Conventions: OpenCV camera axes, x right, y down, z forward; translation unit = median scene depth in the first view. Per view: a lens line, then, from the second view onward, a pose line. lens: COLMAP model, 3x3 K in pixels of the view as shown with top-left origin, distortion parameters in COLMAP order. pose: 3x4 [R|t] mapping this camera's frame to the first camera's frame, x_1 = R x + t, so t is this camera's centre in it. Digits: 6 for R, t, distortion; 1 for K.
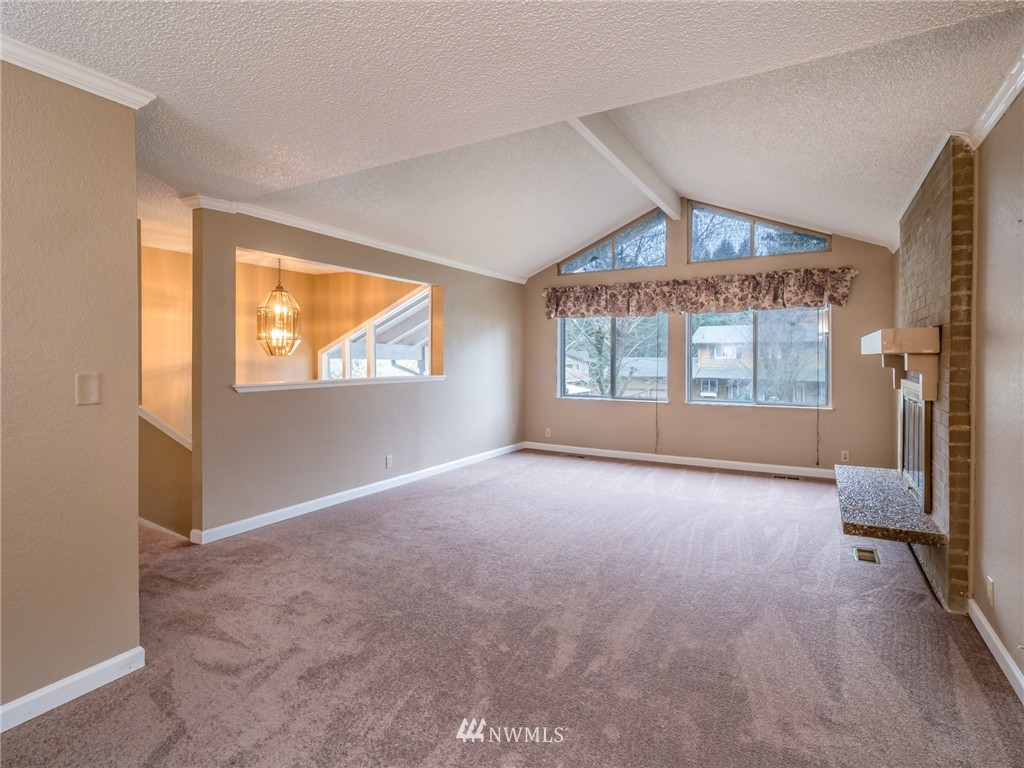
lens RADIAL K [[511.1, 0, 512.3], [0, 511.1, 374.1], [0, 0, 1]] dist [-0.002100, -0.000300]
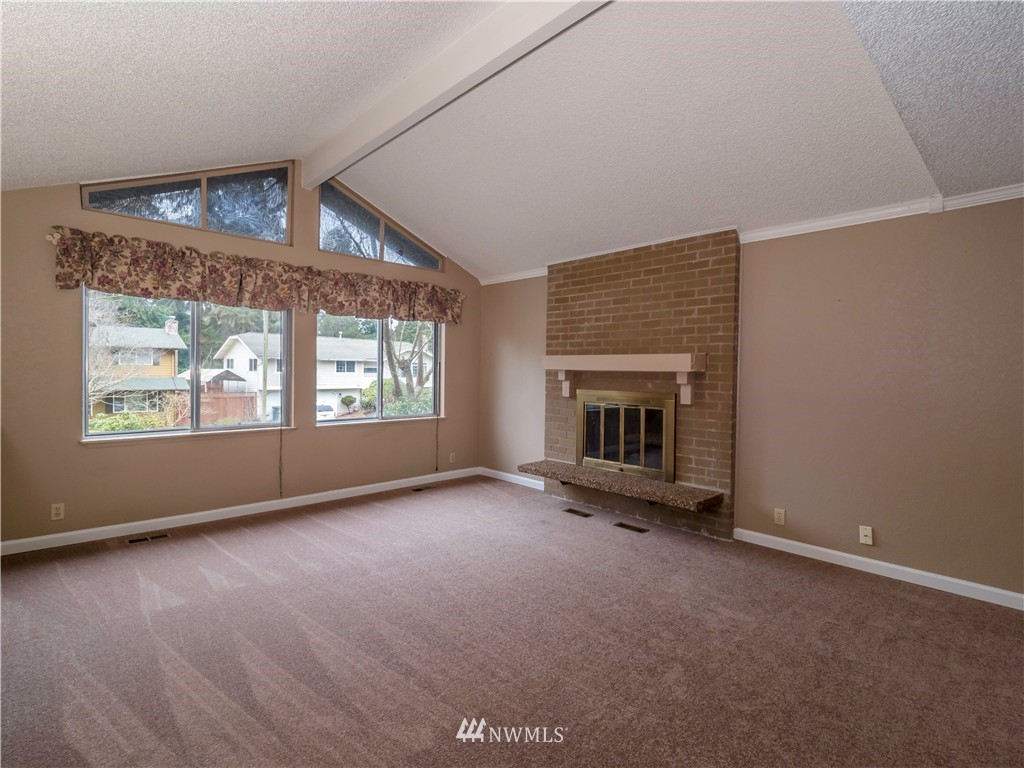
lens RADIAL K [[511.1, 0, 510.6], [0, 511.1, 383.8], [0, 0, 1]] dist [-0.002100, -0.000300]
pose [[0.281949, -0.024102, 0.959126, -0.334473], [0.007046, 0.999709, 0.023050, -0.024749], [-0.959403, 0.000259, 0.282037, 0.489060]]
